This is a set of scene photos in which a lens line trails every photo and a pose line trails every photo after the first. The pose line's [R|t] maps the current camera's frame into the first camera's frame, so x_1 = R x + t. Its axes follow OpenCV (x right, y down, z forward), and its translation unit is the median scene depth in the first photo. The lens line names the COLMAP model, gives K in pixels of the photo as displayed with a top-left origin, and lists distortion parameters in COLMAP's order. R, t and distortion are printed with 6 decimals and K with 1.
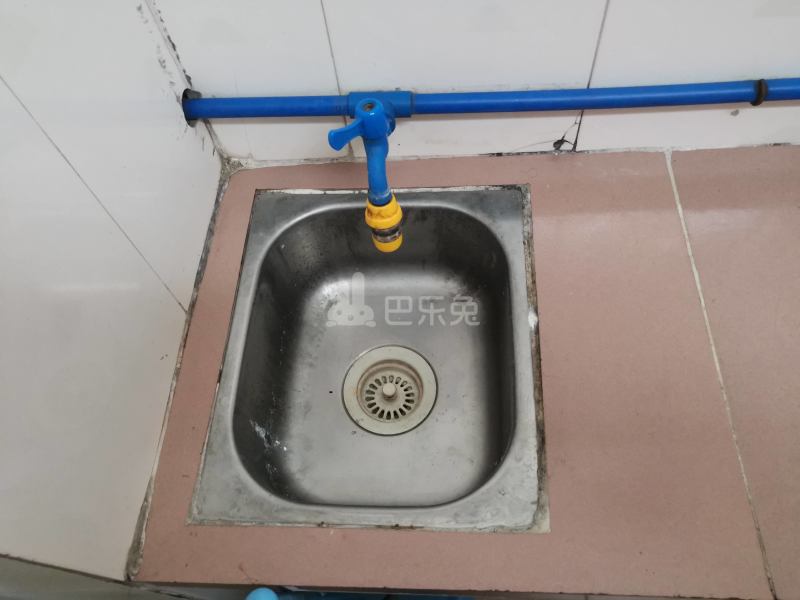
lens RADIAL K [[624.7, 0, 400.0], [0, 624.7, 300.0], [0, 0, 1]] dist [-0.003911, 0.002518]
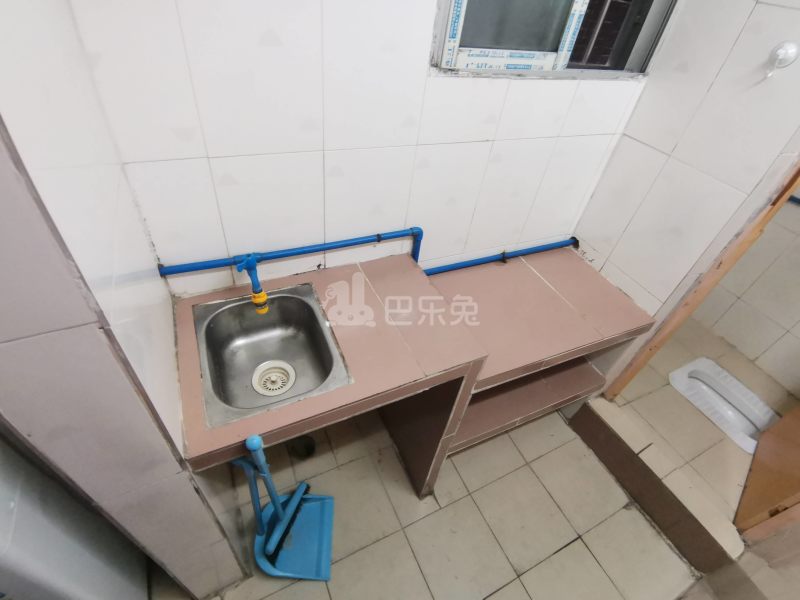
lens RADIAL K [[387.6, 0, 400.0], [0, 387.6, 300.0], [0, 0, 1]] dist [0.000926, -0.009058]
pose [[0.866701, -0.175872, 0.466797, -0.243120], [0.302452, 0.929429, -0.211388, 0.338387], [-0.396677, 0.324394, 0.858729, -0.507456]]
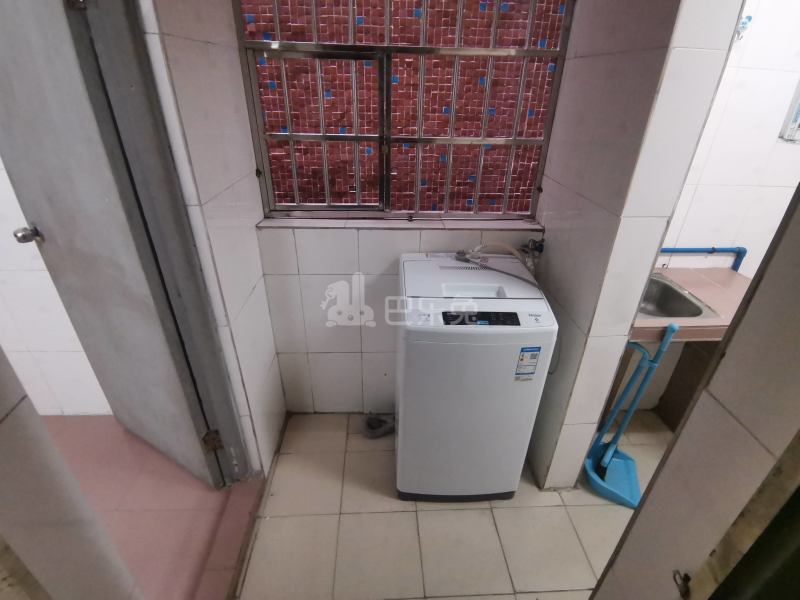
lens RADIAL K [[387.6, 0, 400.0], [0, 387.6, 300.0], [0, 0, 1]] dist [0.000926, -0.009058]
pose [[0.994063, 0.046528, 0.098353, -1.638197], [0.010713, 0.857707, -0.514028, 1.180763], [-0.108275, 0.512030, 0.852116, -0.786559]]
